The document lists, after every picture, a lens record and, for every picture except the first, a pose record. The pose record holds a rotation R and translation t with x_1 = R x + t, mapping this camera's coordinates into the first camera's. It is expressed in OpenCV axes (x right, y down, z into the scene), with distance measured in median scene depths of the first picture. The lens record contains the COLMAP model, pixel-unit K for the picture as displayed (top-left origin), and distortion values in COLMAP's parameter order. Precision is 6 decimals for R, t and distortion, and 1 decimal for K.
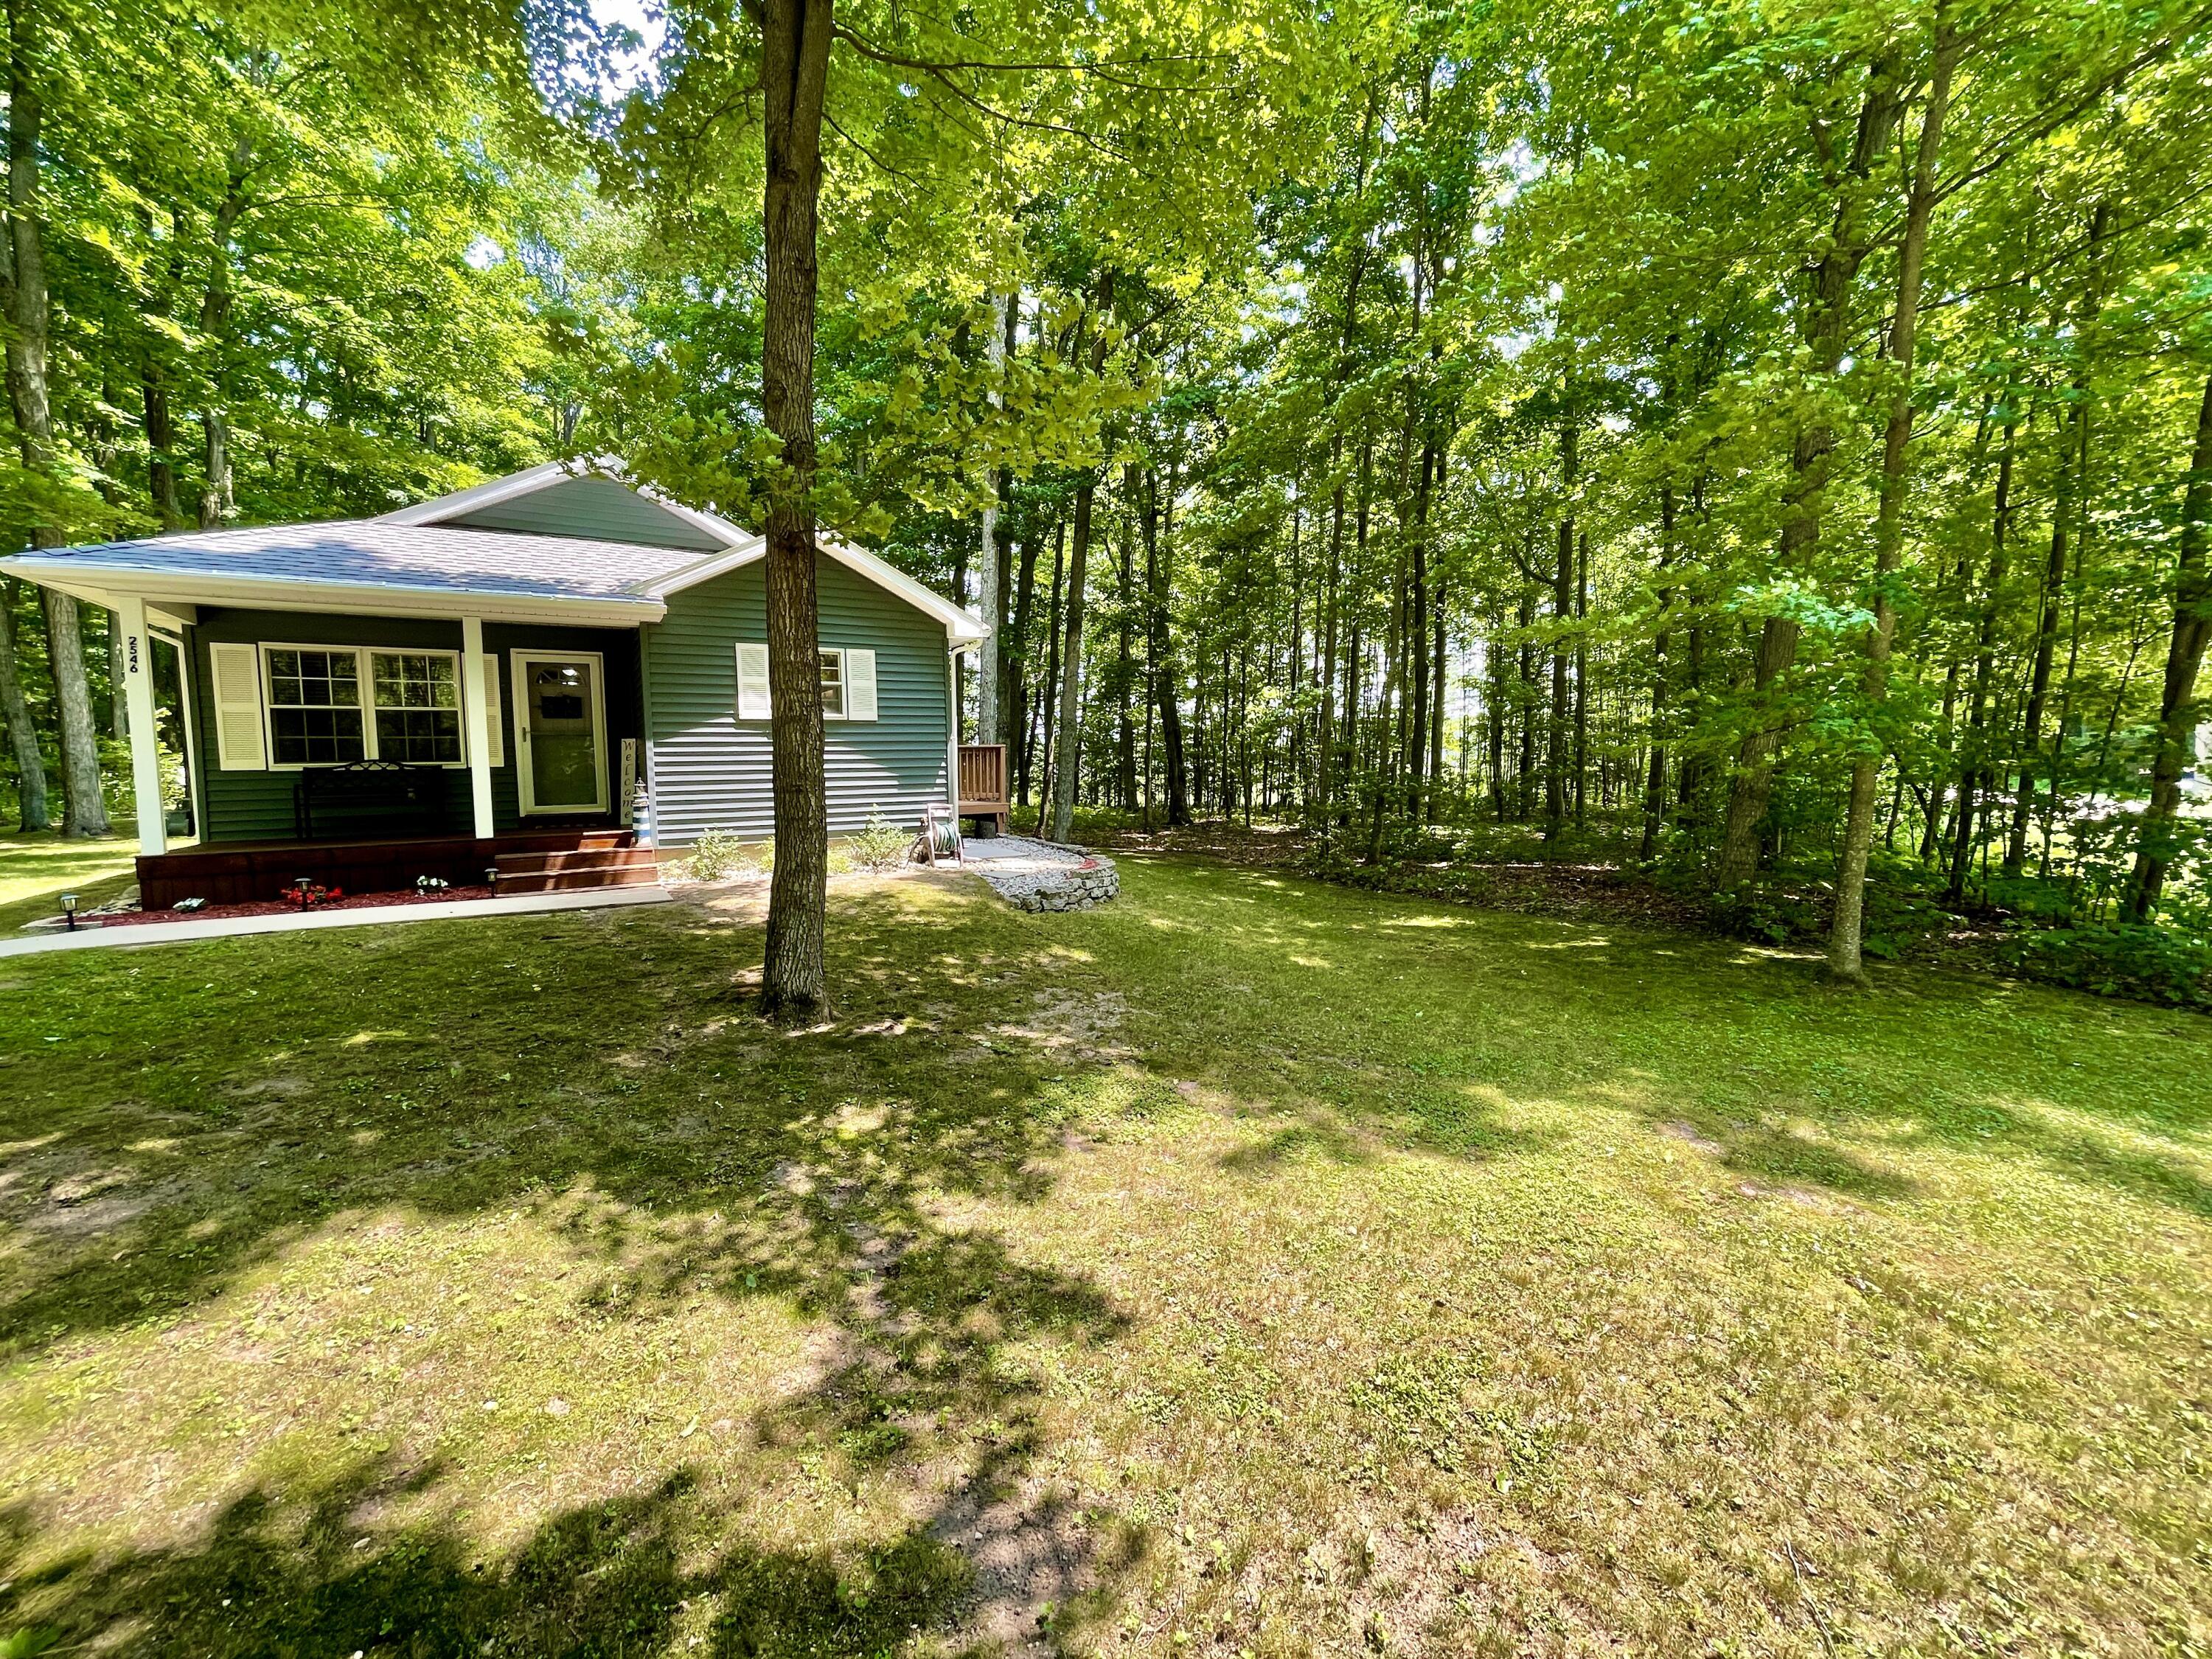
lens RADIAL K [[893.9, 0, 1106.0], [0, 893.9, 829.5], [0, 0, 1]] dist [-0.001778, -0.000039]
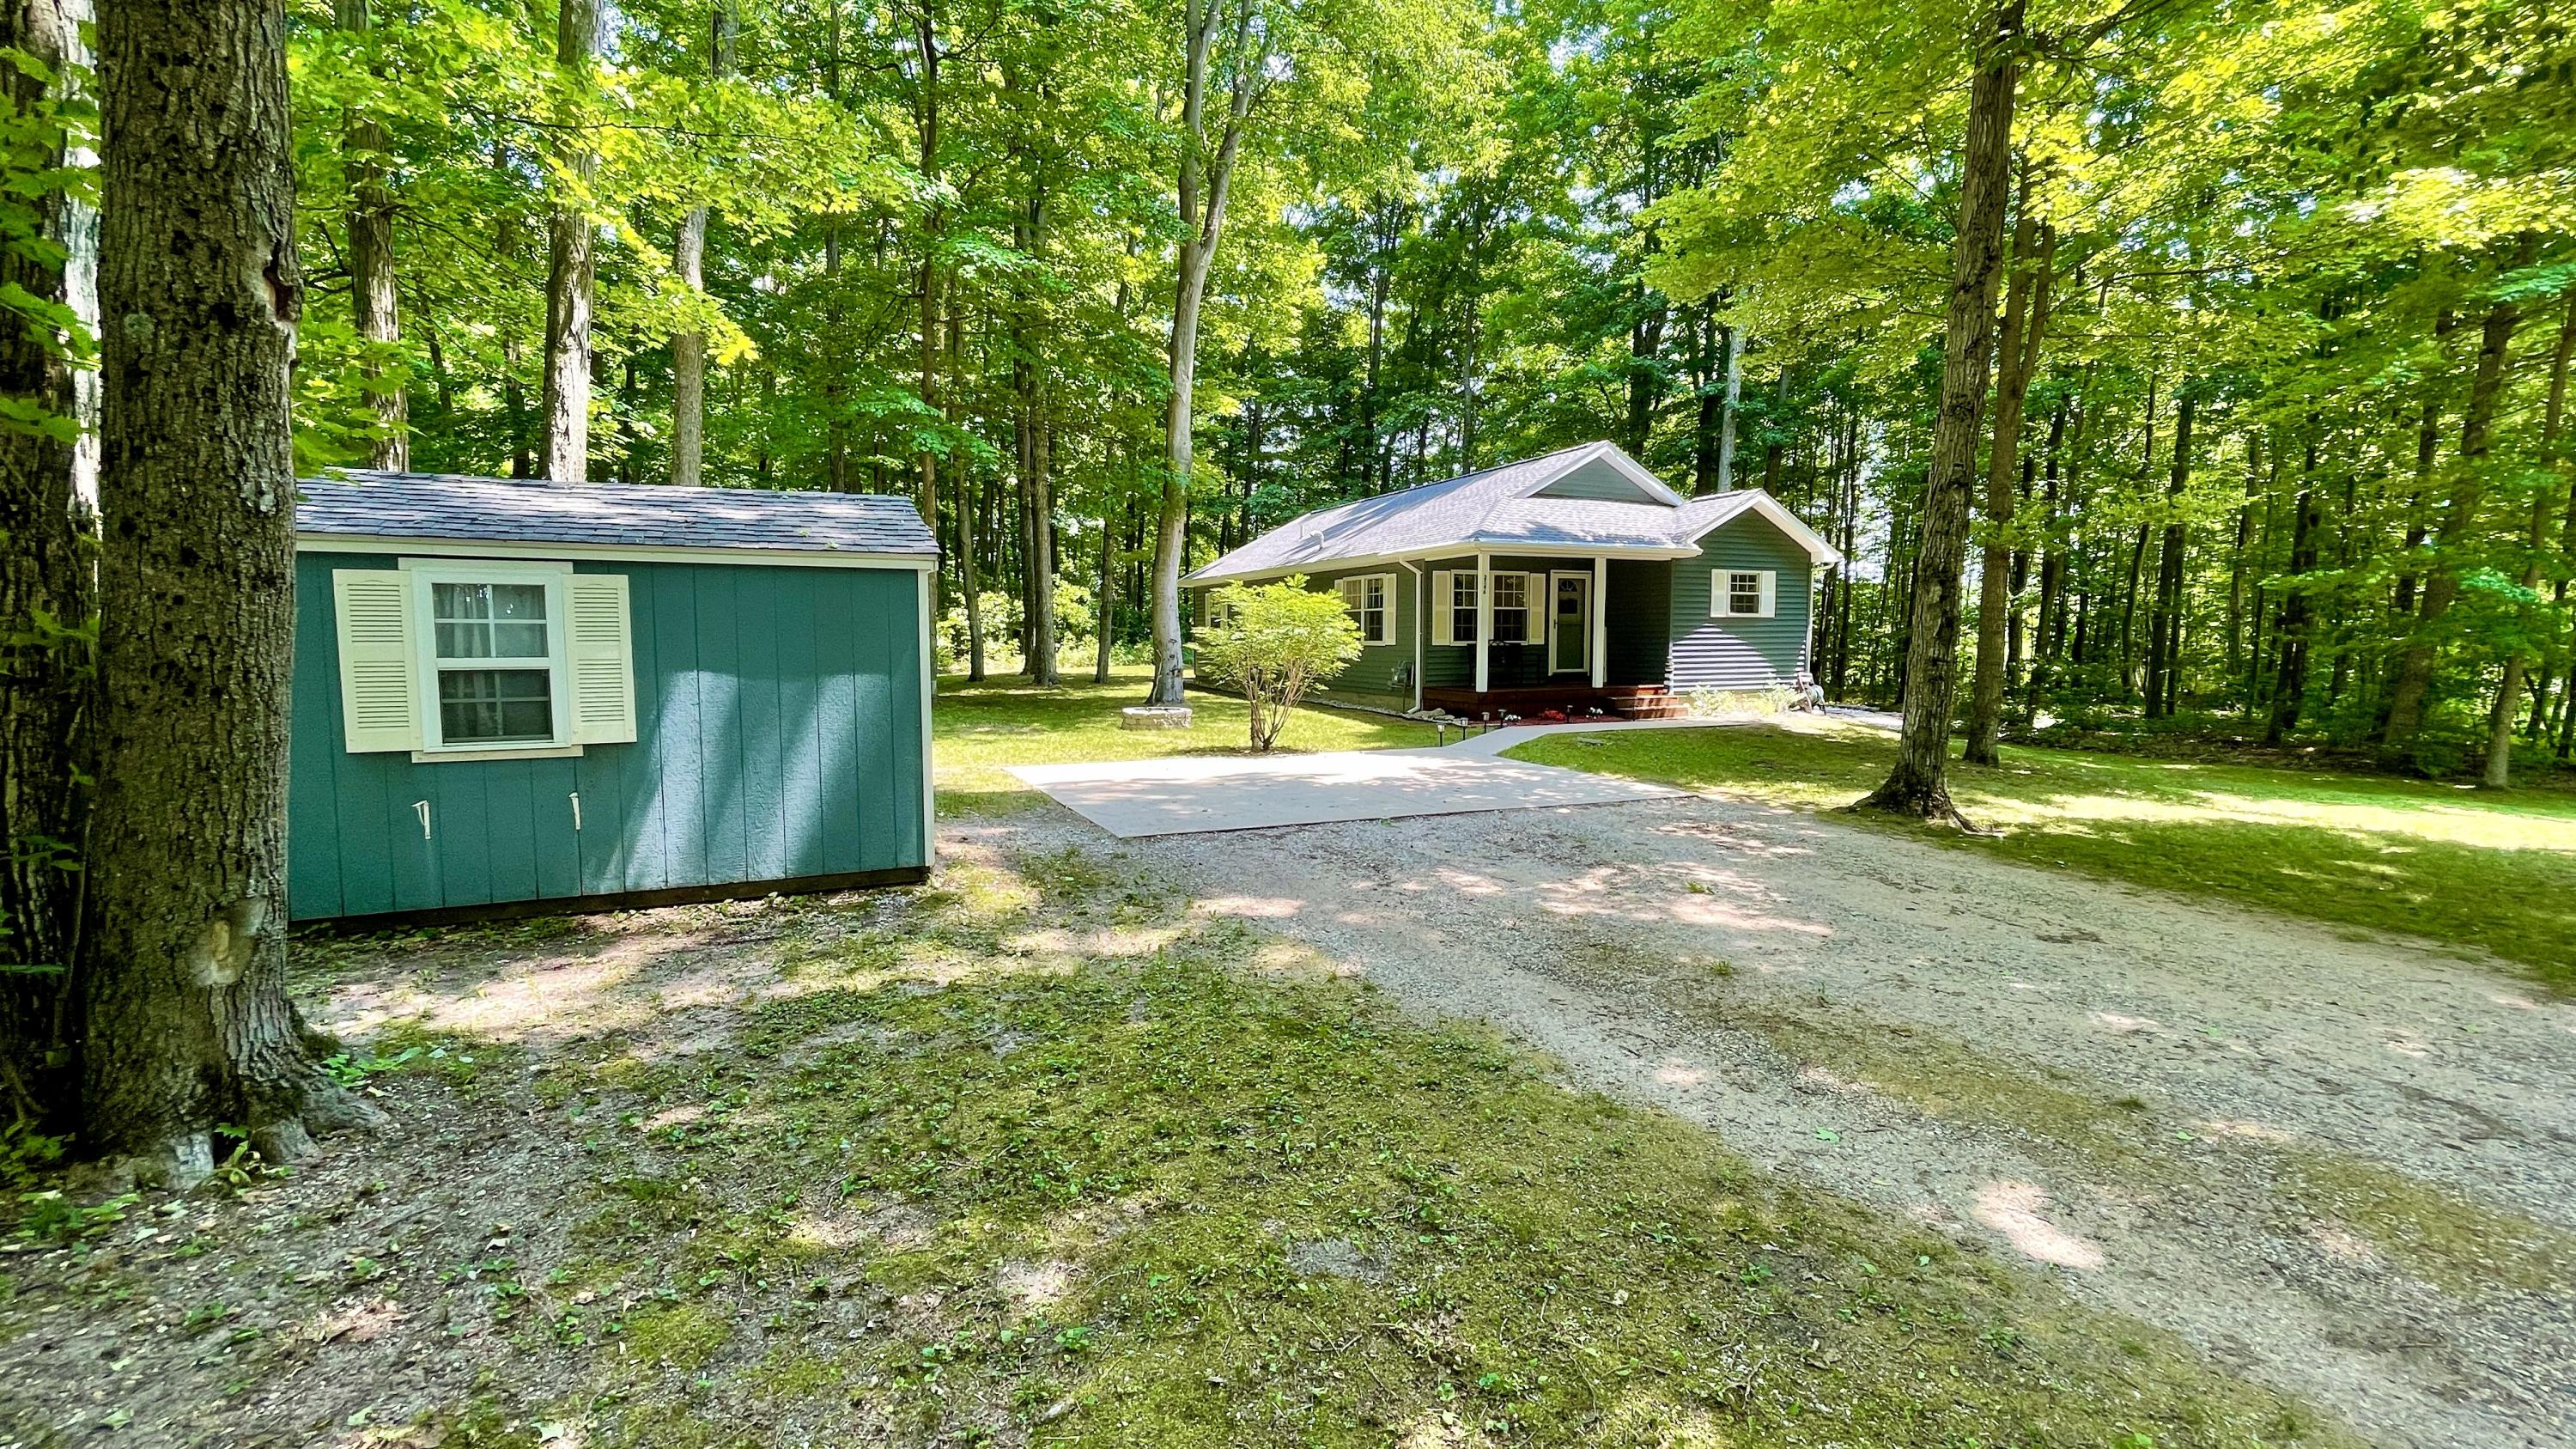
lens RADIAL K [[1087.7, 0, 1236.5], [0, 1087.7, 729.5], [0, 0, 1]] dist [0.000589, 0.000018]
pose [[0.992600, 0.024760, -0.118875, -1.058414], [-0.022663, 0.999563, 0.018962, 0.062263], [0.119293, -0.016127, 0.992728, -1.073448]]
